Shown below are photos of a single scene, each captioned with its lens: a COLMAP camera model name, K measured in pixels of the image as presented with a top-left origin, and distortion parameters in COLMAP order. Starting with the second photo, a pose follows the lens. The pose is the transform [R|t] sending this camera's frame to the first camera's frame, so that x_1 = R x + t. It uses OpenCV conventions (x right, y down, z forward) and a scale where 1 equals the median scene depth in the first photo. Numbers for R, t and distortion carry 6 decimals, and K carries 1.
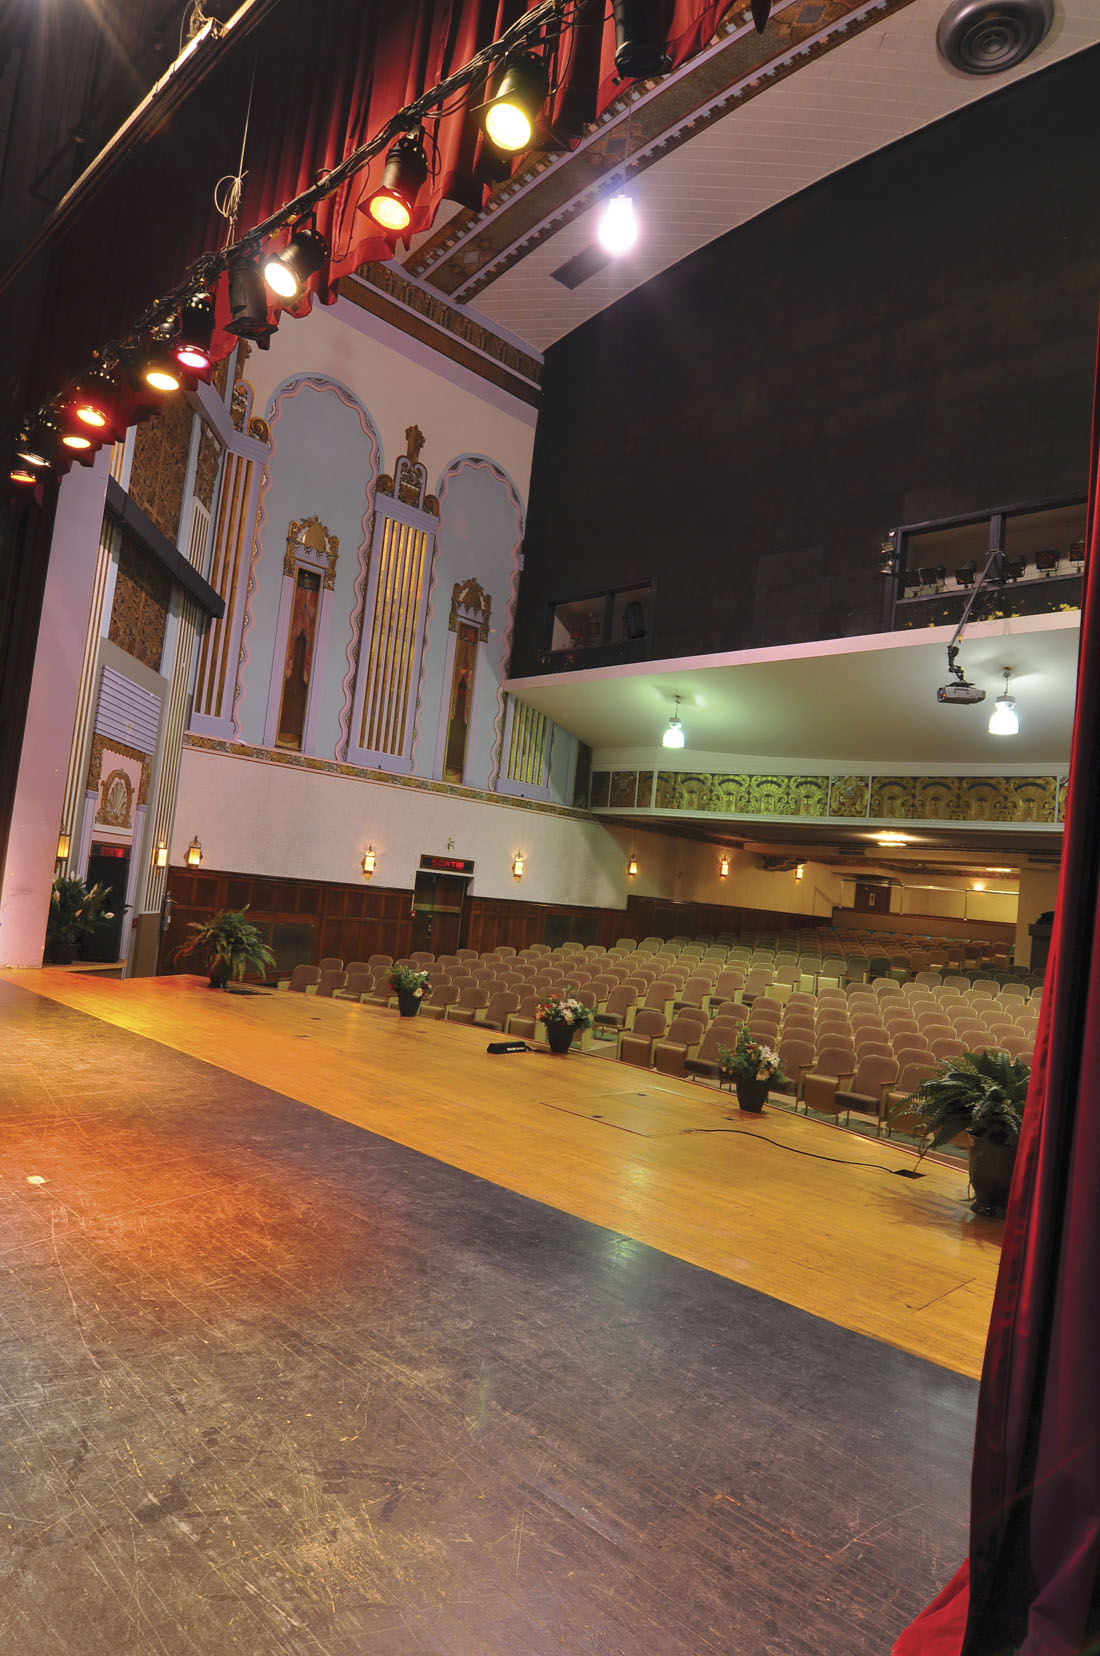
lens RADIAL K [[997.7, 0, 549.2], [0, 997.7, 835.5], [0, 0, 1]] dist [-0.000749, 0.000073]
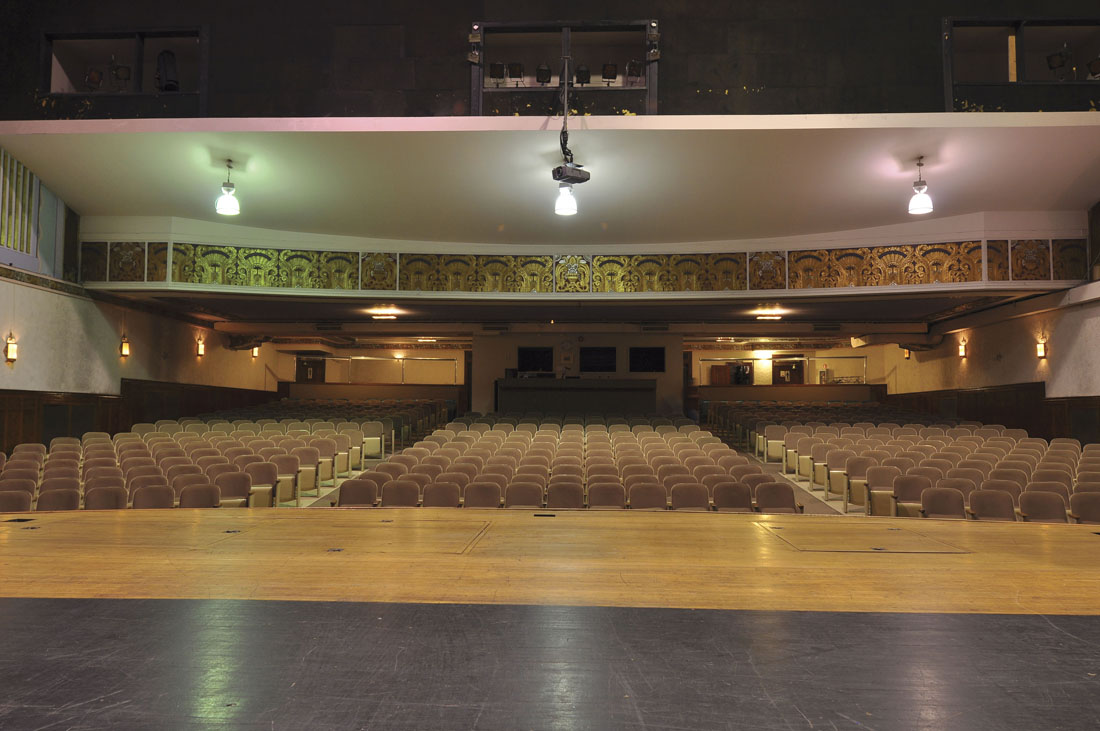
lens RADIAL K [[847.4, 0, 549.8], [0, 847.4, 362.9], [0, 0, 1]] dist [0.000190, 0.002960]
pose [[0.738218, -0.051821, 0.672569, -0.178387], [0.024535, 0.998448, 0.050000, 0.018158], [-0.674116, -0.020410, 0.738344, 0.173781]]
